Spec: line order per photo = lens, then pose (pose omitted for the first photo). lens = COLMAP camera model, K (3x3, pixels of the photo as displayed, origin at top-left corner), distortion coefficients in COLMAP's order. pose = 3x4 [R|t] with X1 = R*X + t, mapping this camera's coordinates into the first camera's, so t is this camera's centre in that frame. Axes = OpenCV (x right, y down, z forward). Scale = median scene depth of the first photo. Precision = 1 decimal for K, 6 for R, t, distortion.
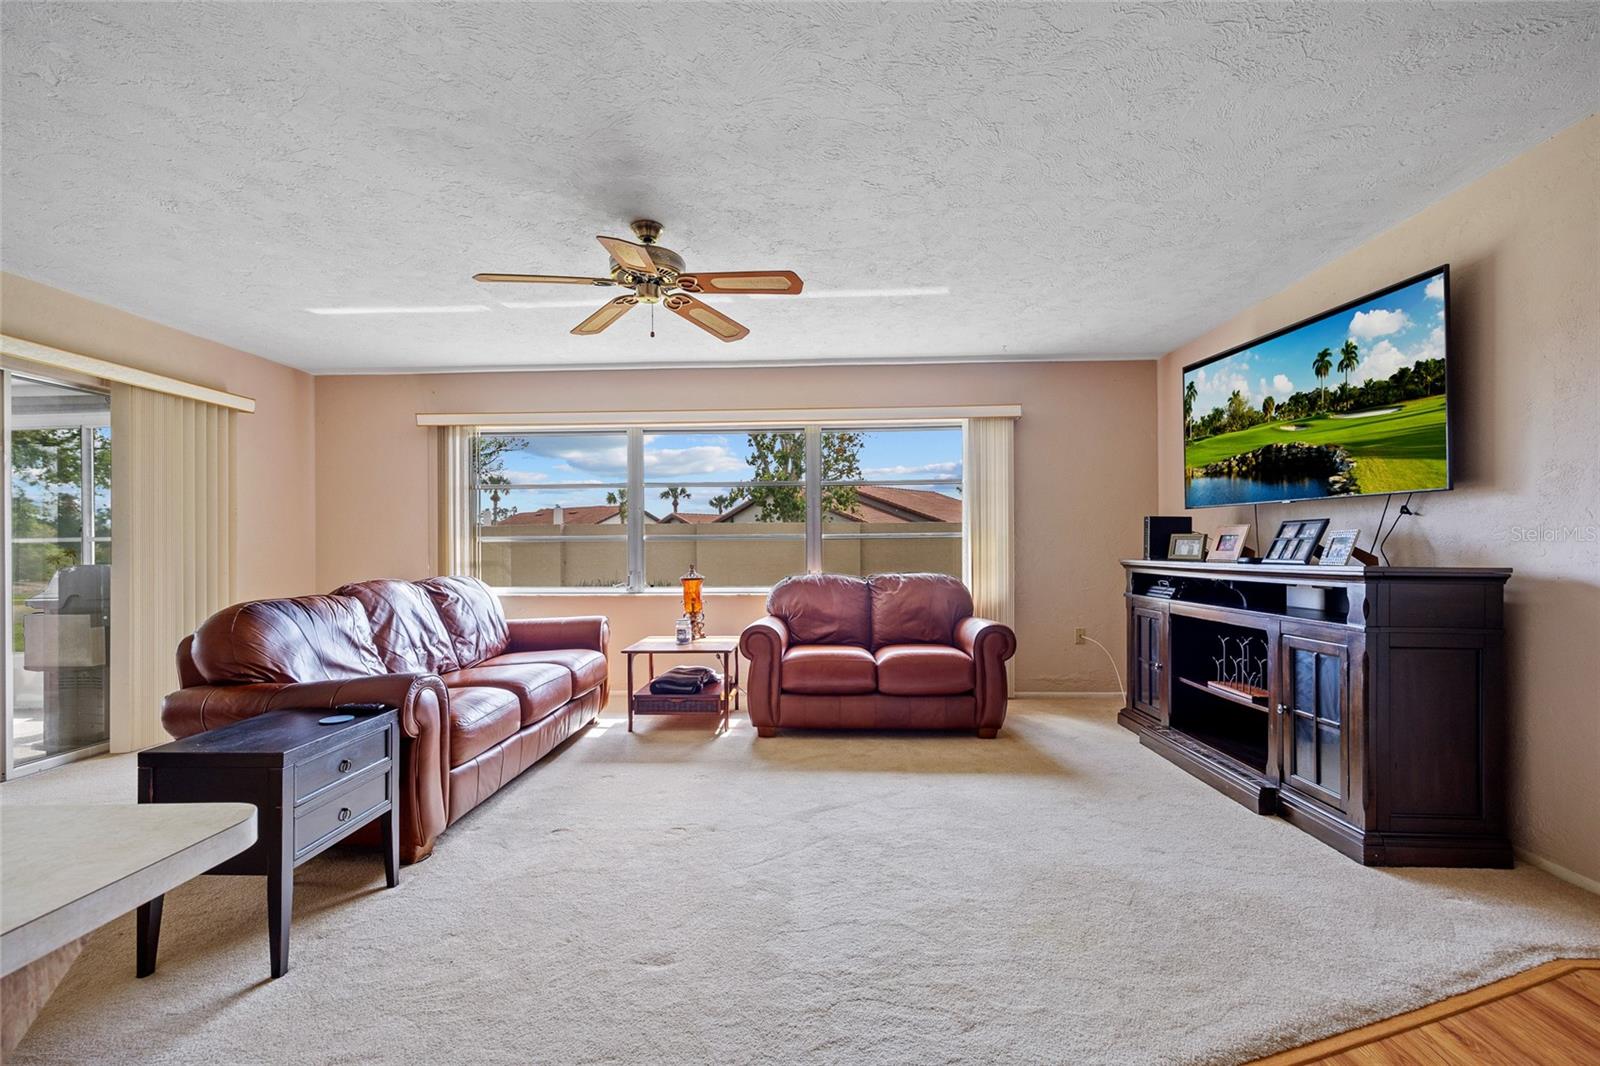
lens RADIAL K [[640.5, 0, 806.7], [0, 640.5, 541.0], [0, 0, 1]] dist [-0.000663, -0.000403]
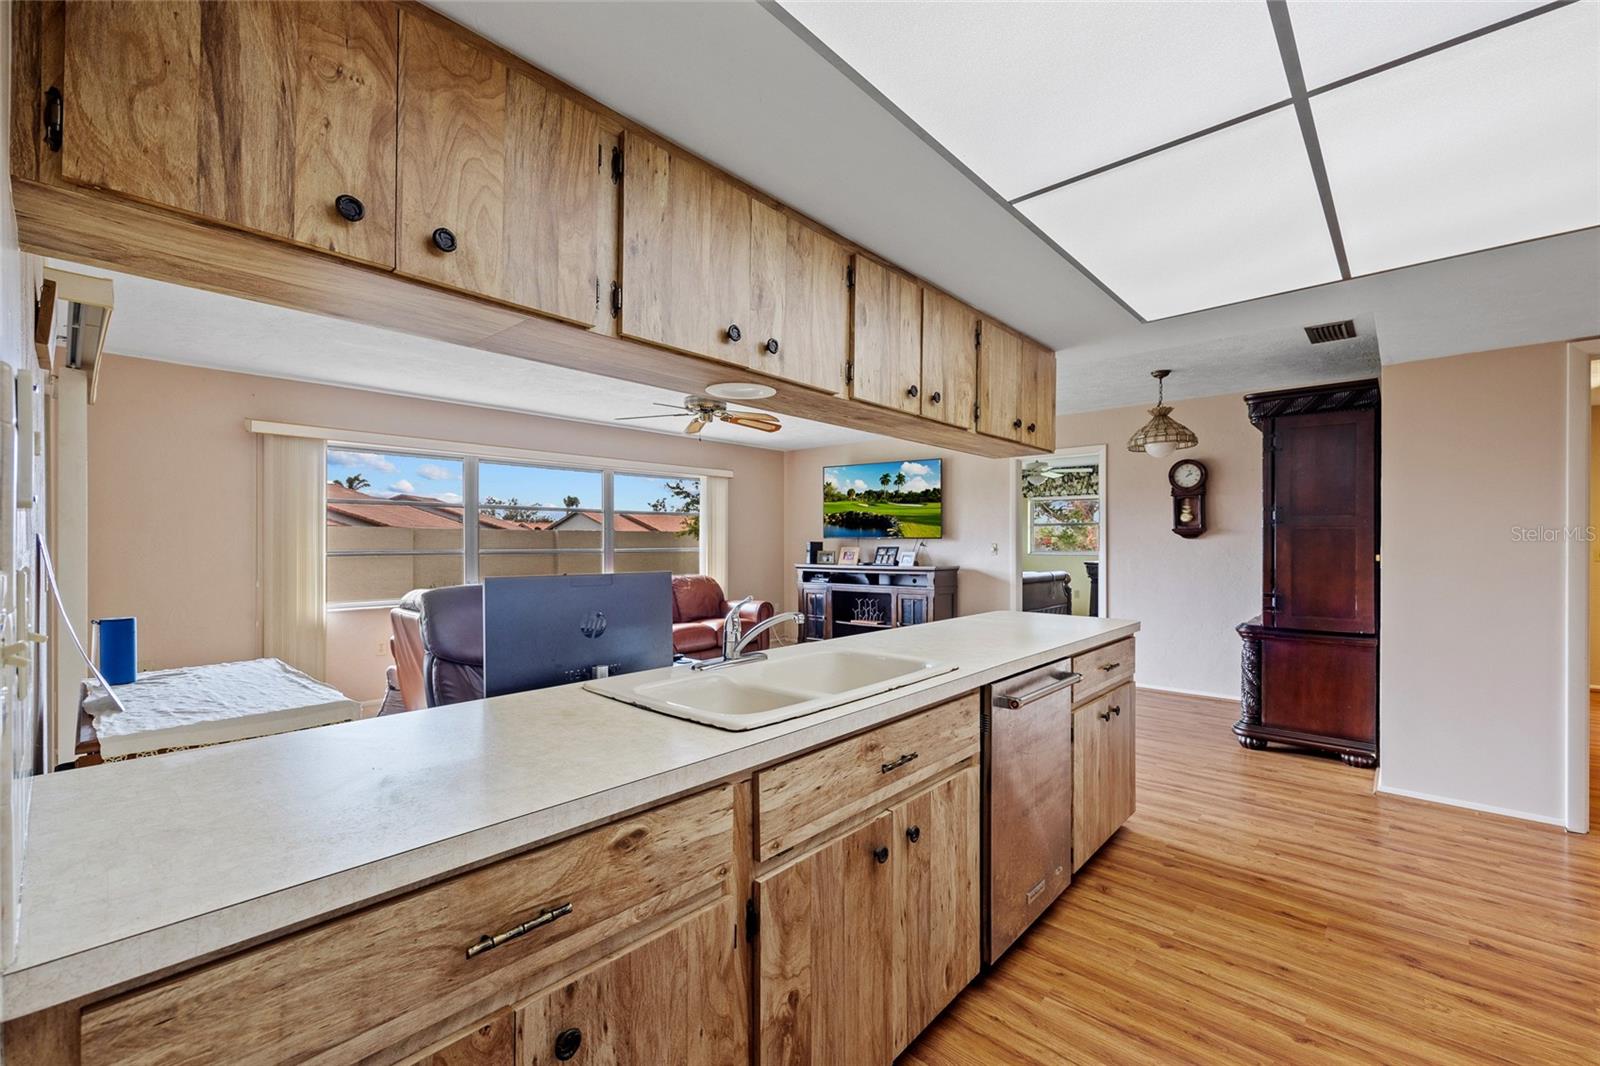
lens RADIAL K [[640.5, 0, 799.9], [0, 640.5, 539.0], [0, 0, 1]] dist [-0.000663, -0.000403]
pose [[0.650753, 0.011217, 0.759207, -1.124503], [-0.009256, 0.999934, -0.006840, -0.038275], [-0.759233, -0.002576, 0.650813, -0.277212]]
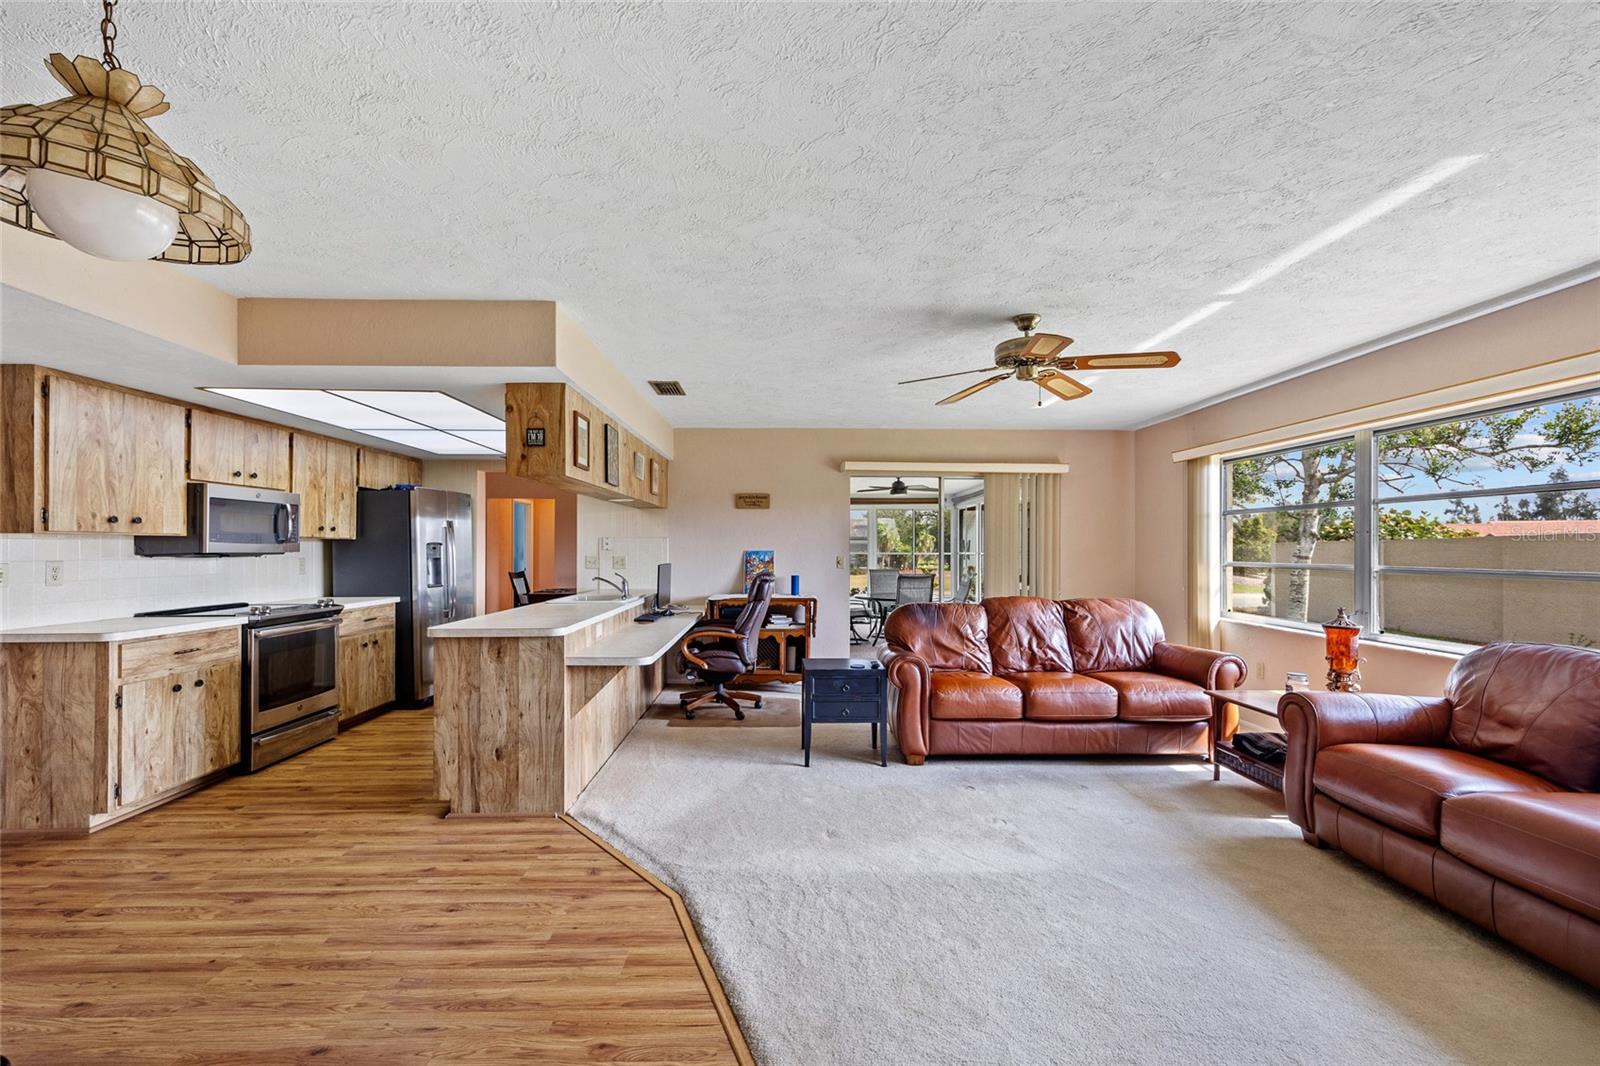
lens RADIAL K [[683.6, 0, 791.6], [0, 683.6, 542.0], [0, 0, 1]] dist [0.007913, -0.000045]
pose [[0.061643, -0.002635, -0.998095, 0.783411], [0.005949, 0.999980, -0.002272, -0.057129], [0.998081, -0.005798, 0.061658, 0.379135]]
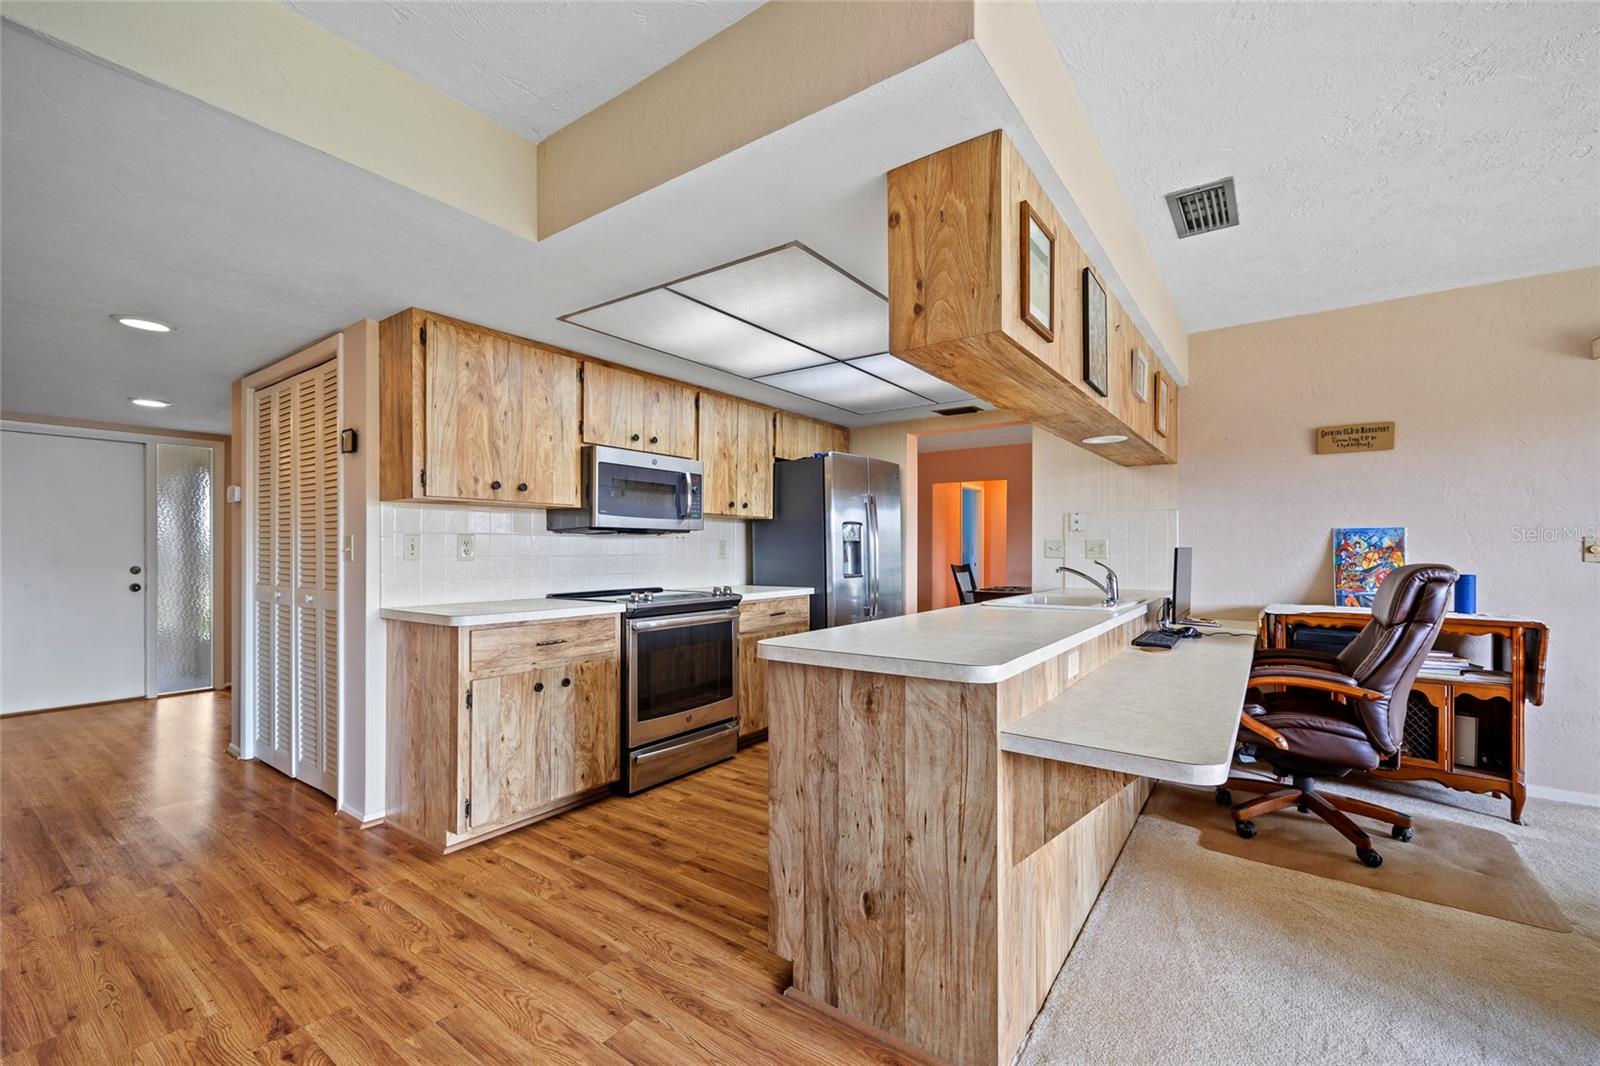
lens RADIAL K [[640.5, 0, 814.8], [0, 640.5, 554.2], [0, 0, 1]] dist [-0.000663, -0.000403]
pose [[-0.542959, 0.009312, -0.839707, 0.183932], [0.007625, 0.999952, 0.006158, -0.012359], [0.839724, -0.003059, -0.543004, 0.236267]]
